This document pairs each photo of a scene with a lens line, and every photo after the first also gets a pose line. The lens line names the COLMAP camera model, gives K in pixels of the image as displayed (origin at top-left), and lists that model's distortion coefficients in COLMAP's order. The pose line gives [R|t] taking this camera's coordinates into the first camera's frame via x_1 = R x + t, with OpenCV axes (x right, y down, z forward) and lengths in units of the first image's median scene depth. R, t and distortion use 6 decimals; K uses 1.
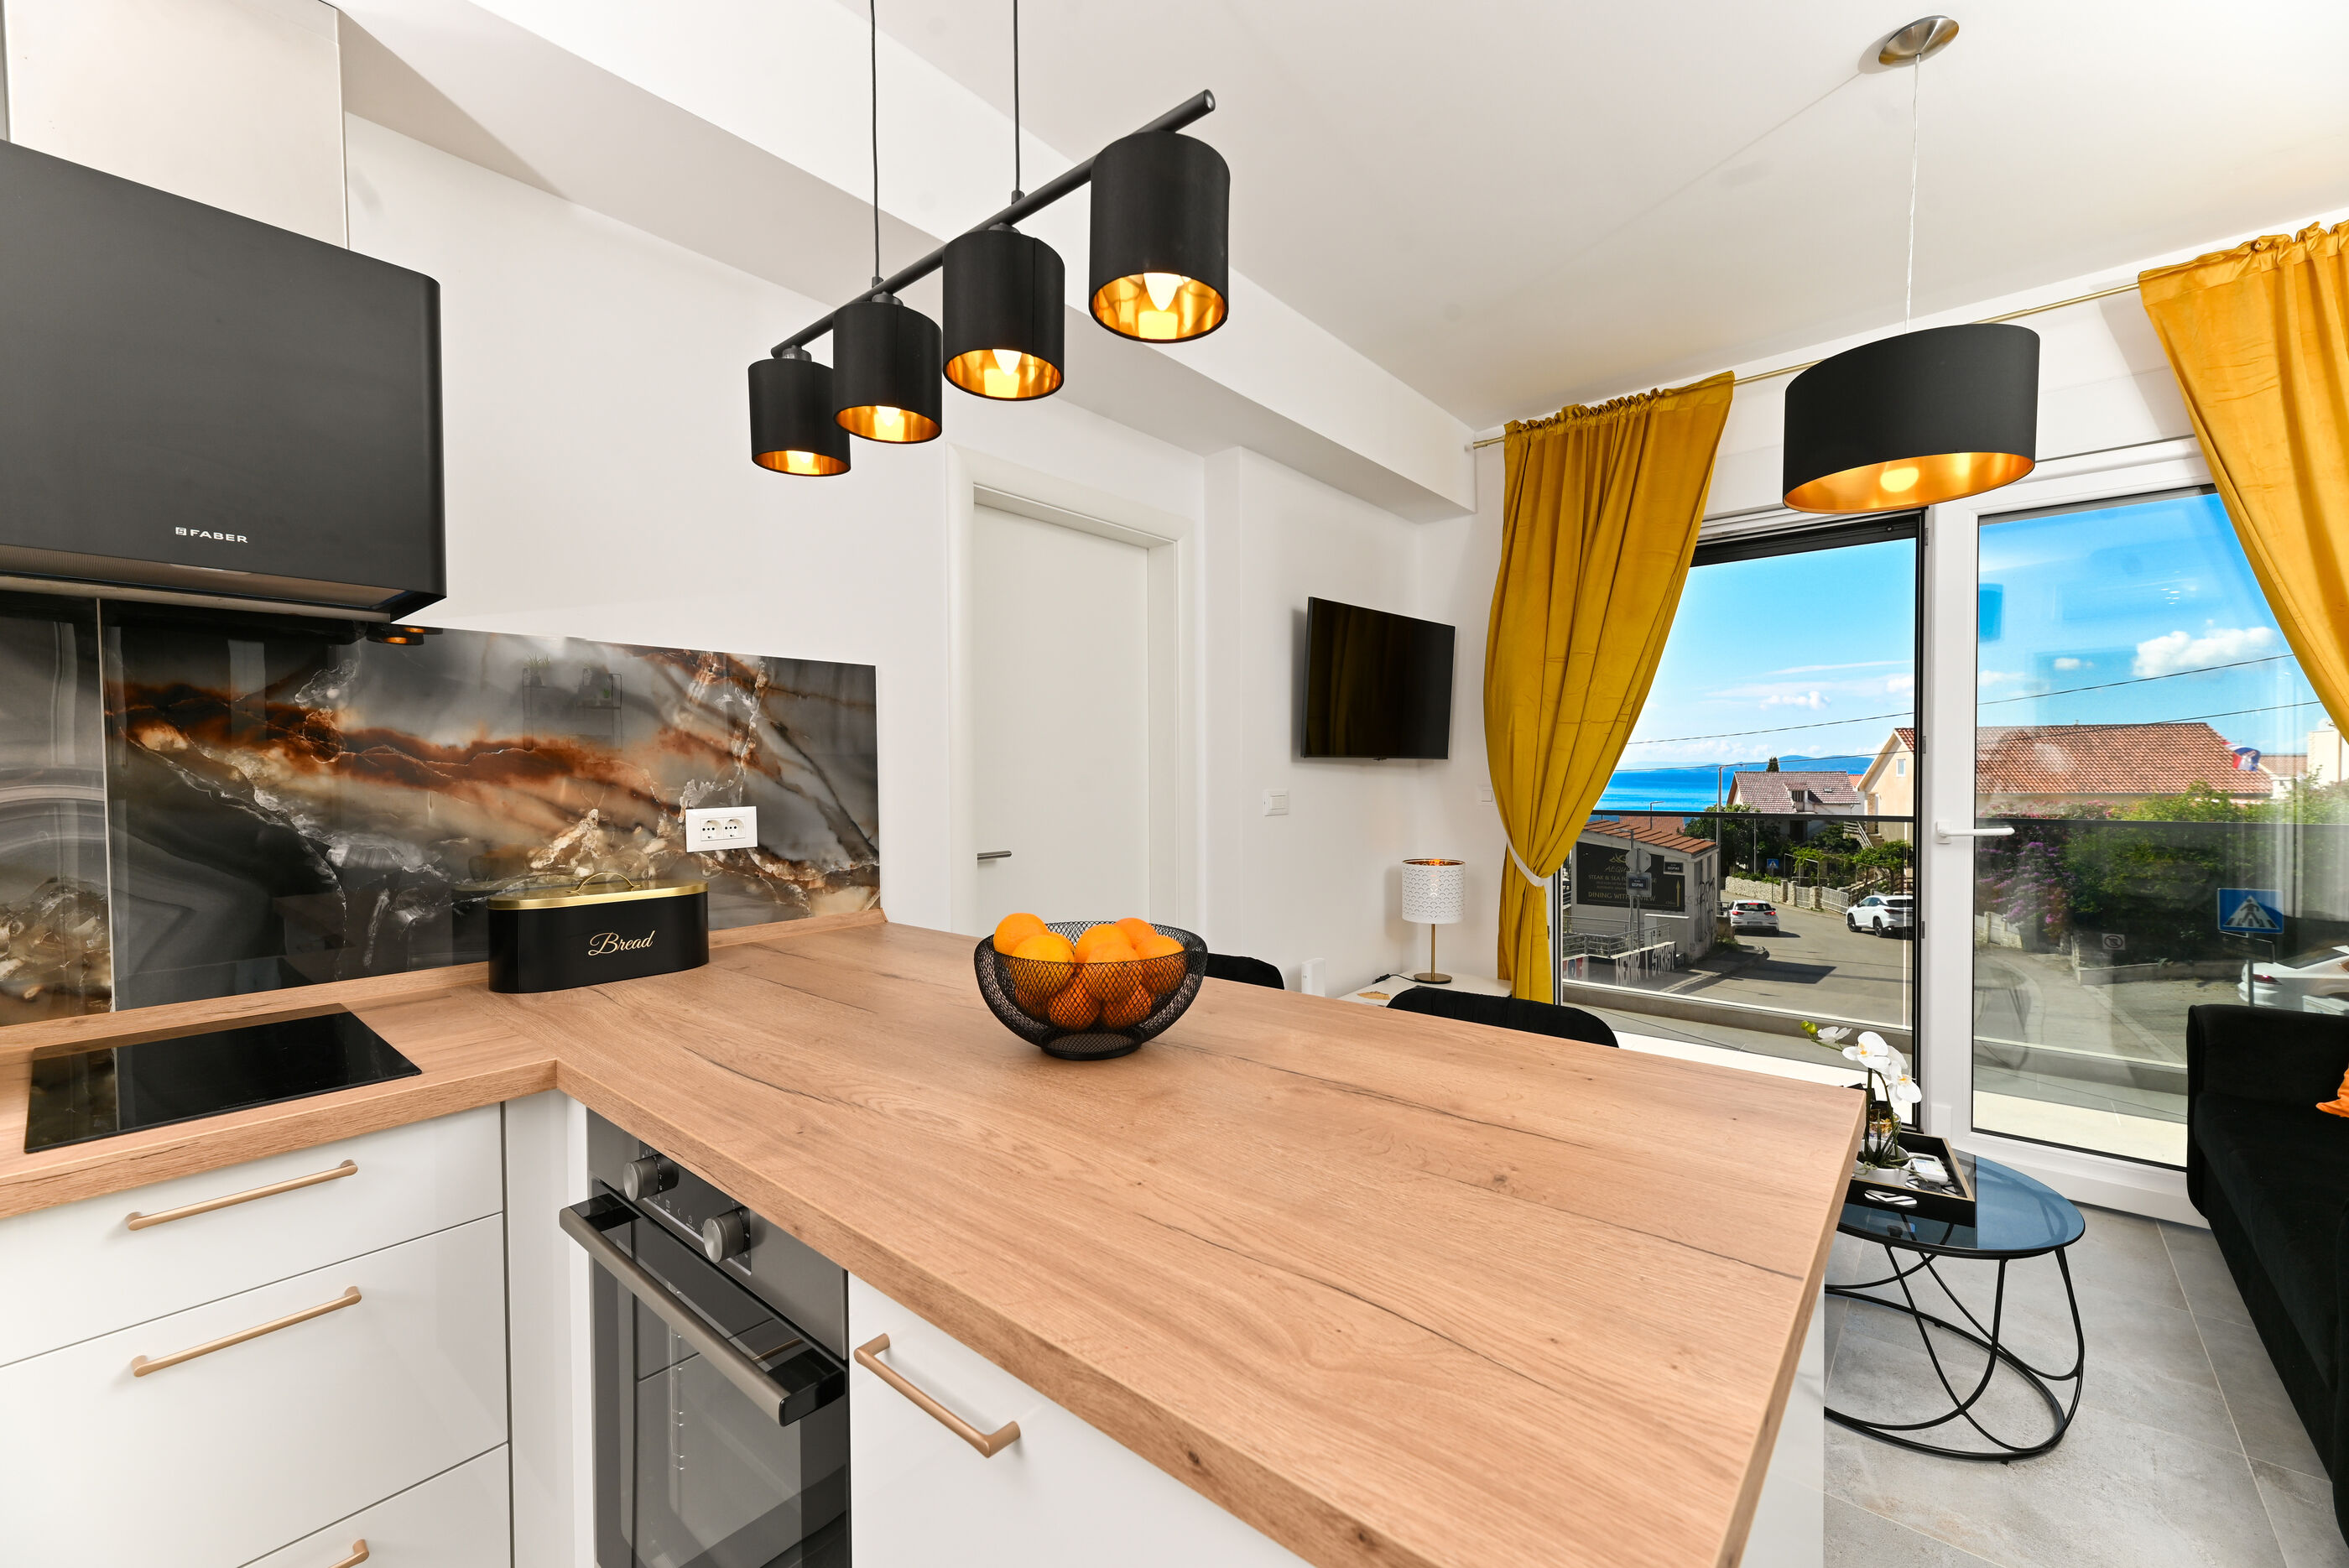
lens RADIAL K [[930.0, 0, 1174.4], [0, 930.0, 794.0], [0, 0, 1]] dist [0.010358, -0.003097]
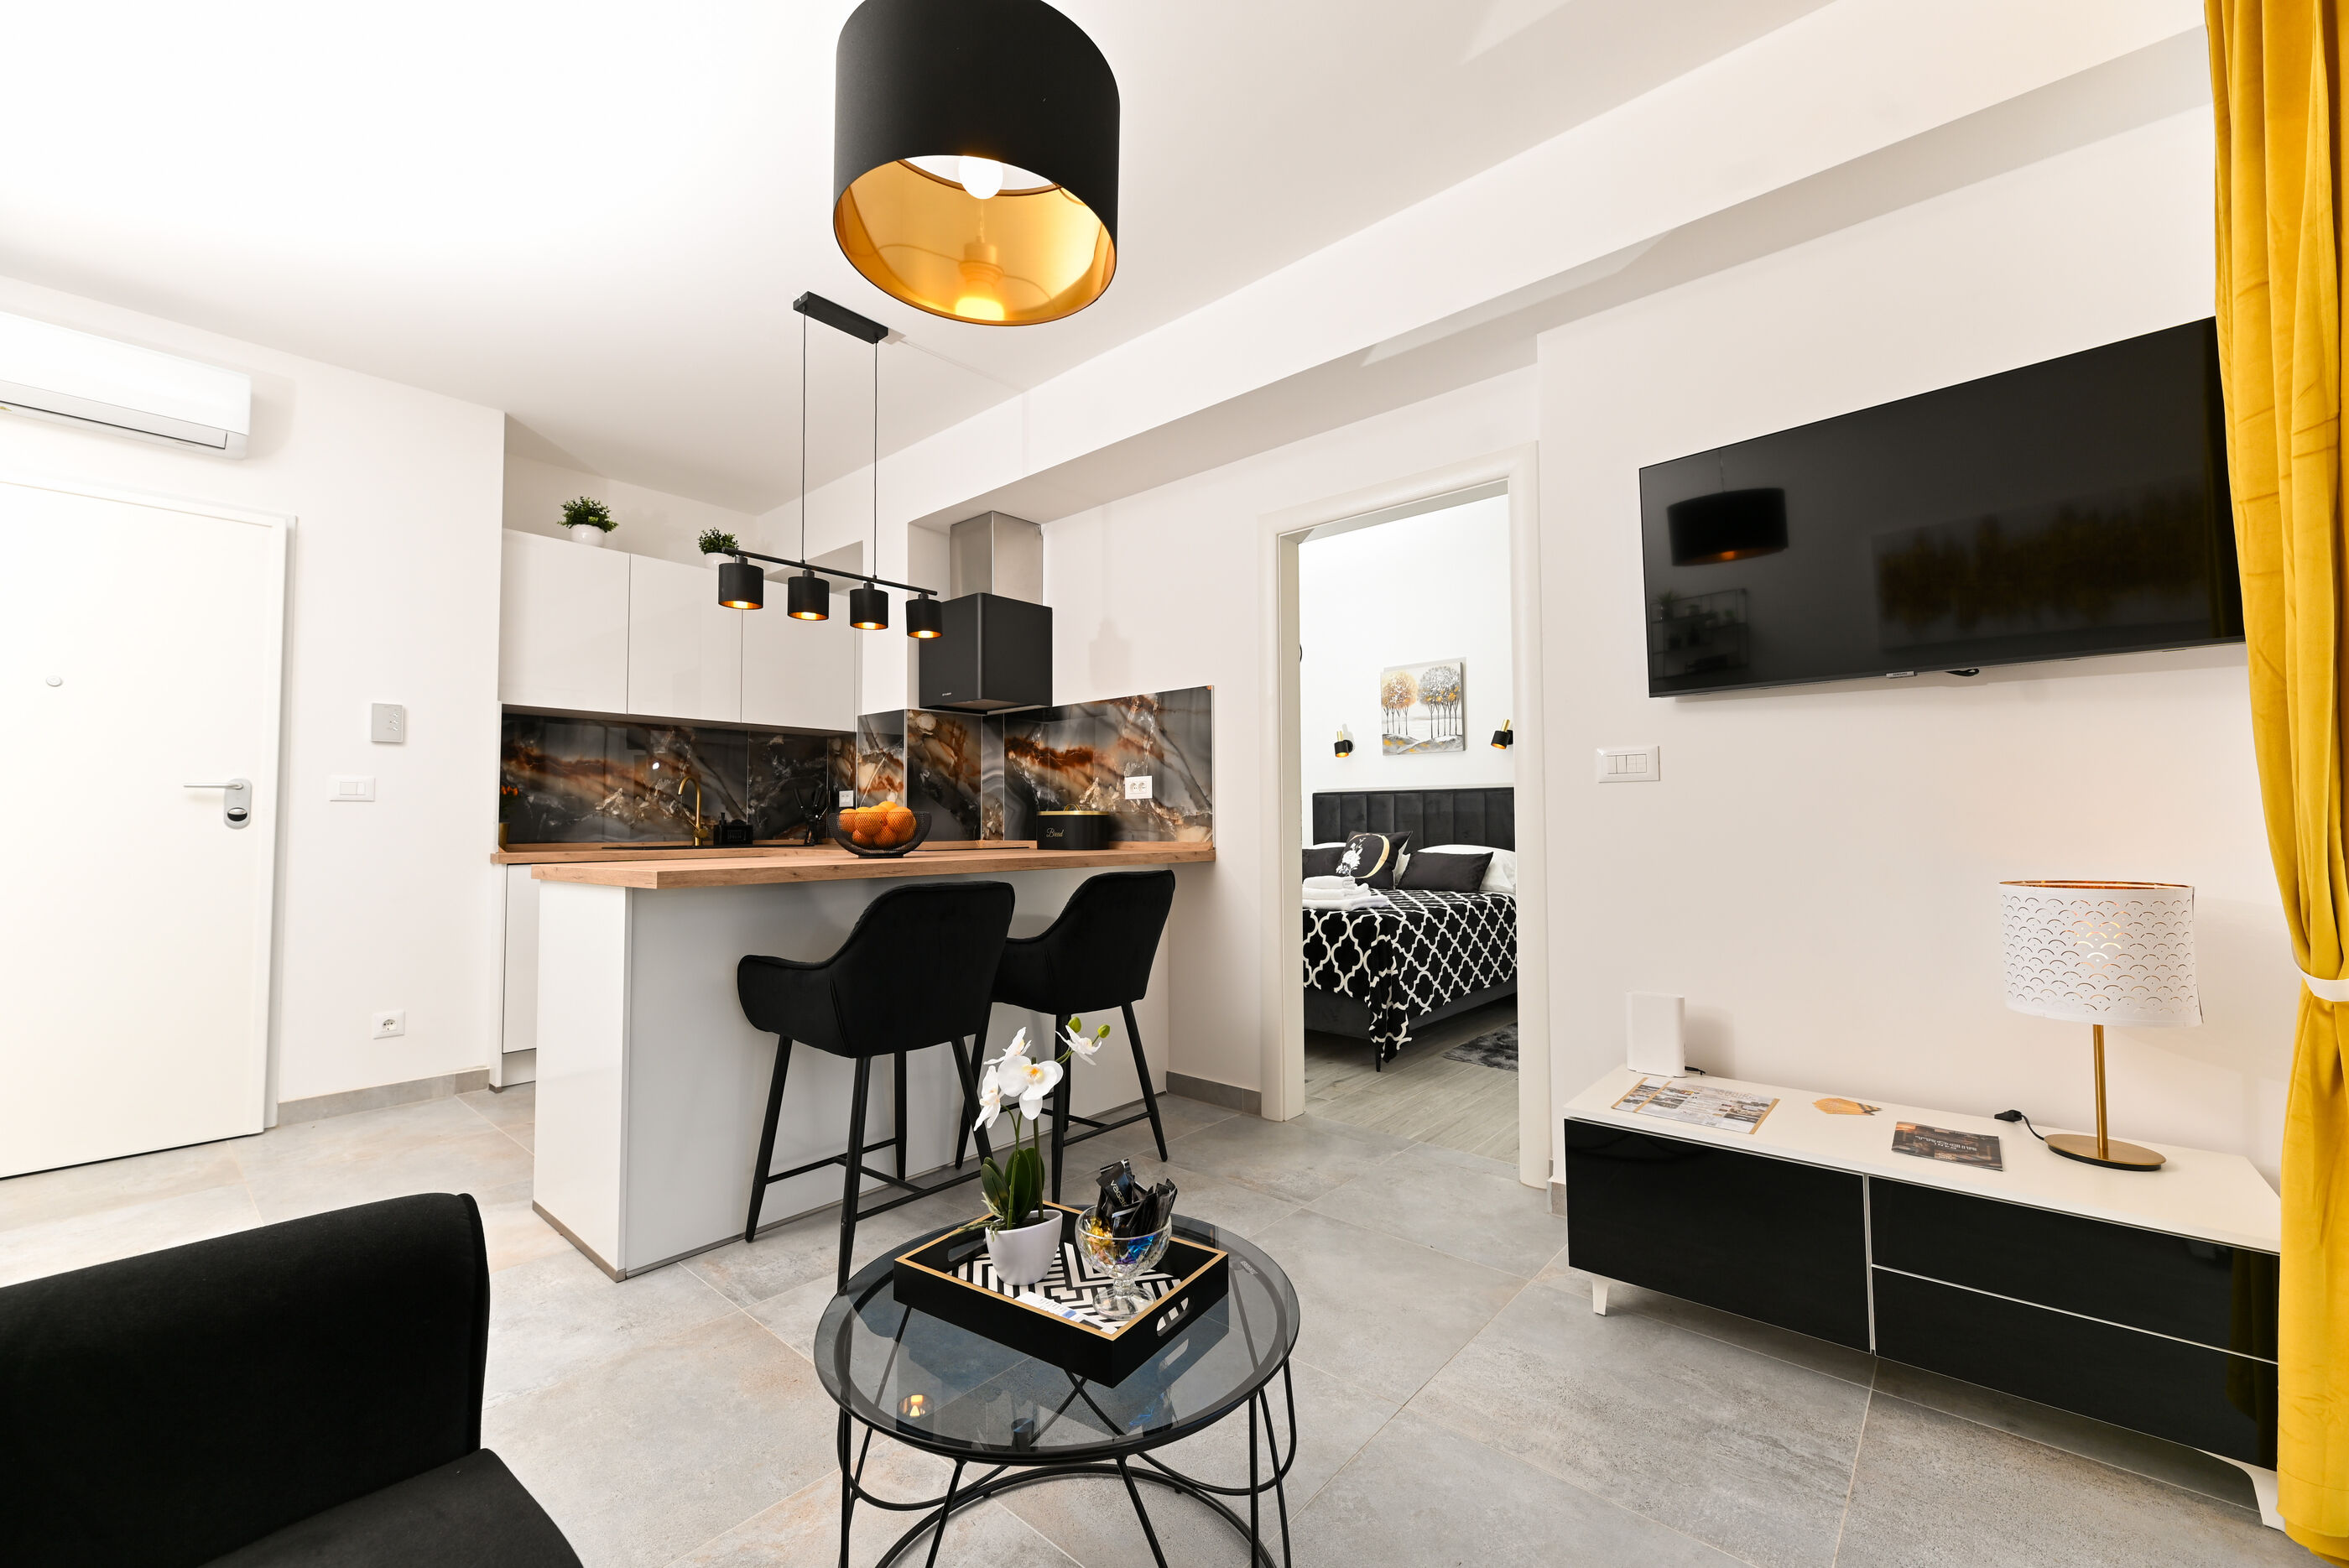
lens RADIAL K [[930.0, 0, 1171.5], [0, 930.0, 788.6], [0, 0, 1]] dist [0.010358, -0.003097]
pose [[-0.008317, -0.030614, -0.999497, 1.371563], [-0.019057, 0.999355, -0.030451, 0.093273], [0.999784, 0.018794, -0.008895, 1.064710]]
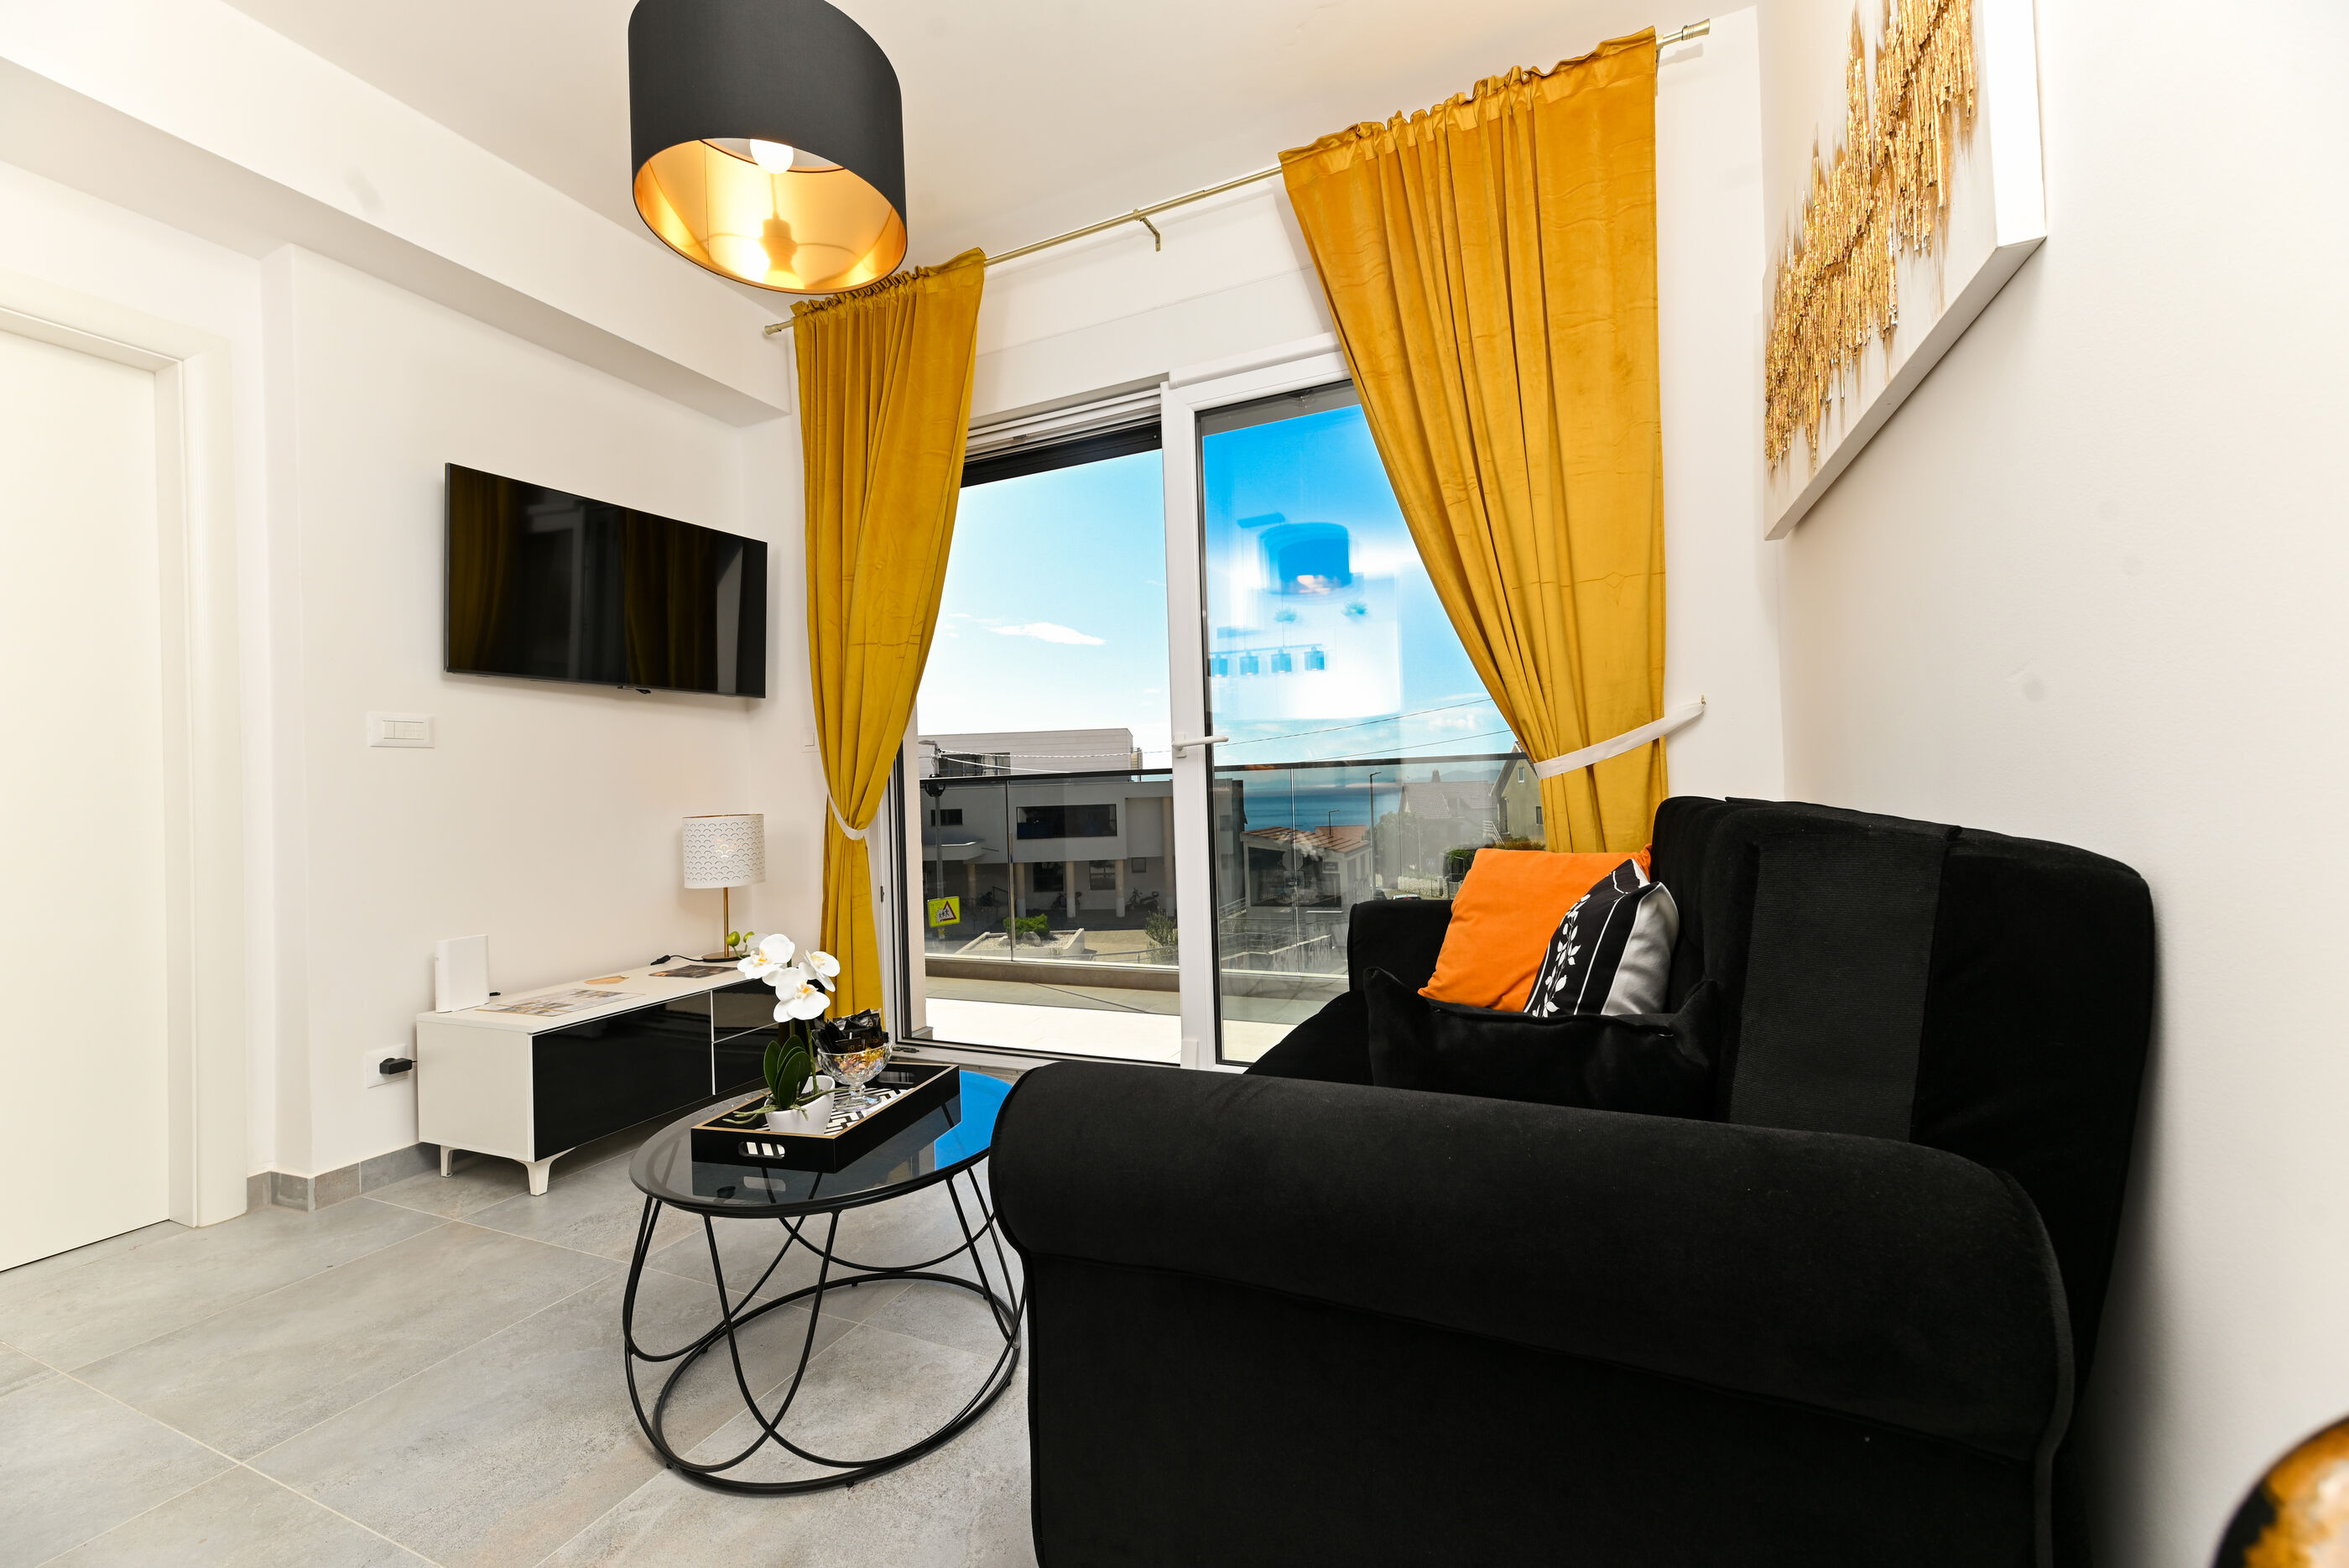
lens RADIAL K [[930.0, 0, 1175.6], [0, 930.0, 783.2], [0, 0, 1]] dist [0.010358, -0.003097]
pose [[0.958449, -0.022500, 0.284376, 0.809372], [0.033159, 0.998914, -0.032724, 0.159827], [-0.283331, 0.040794, 0.958154, 0.161415]]
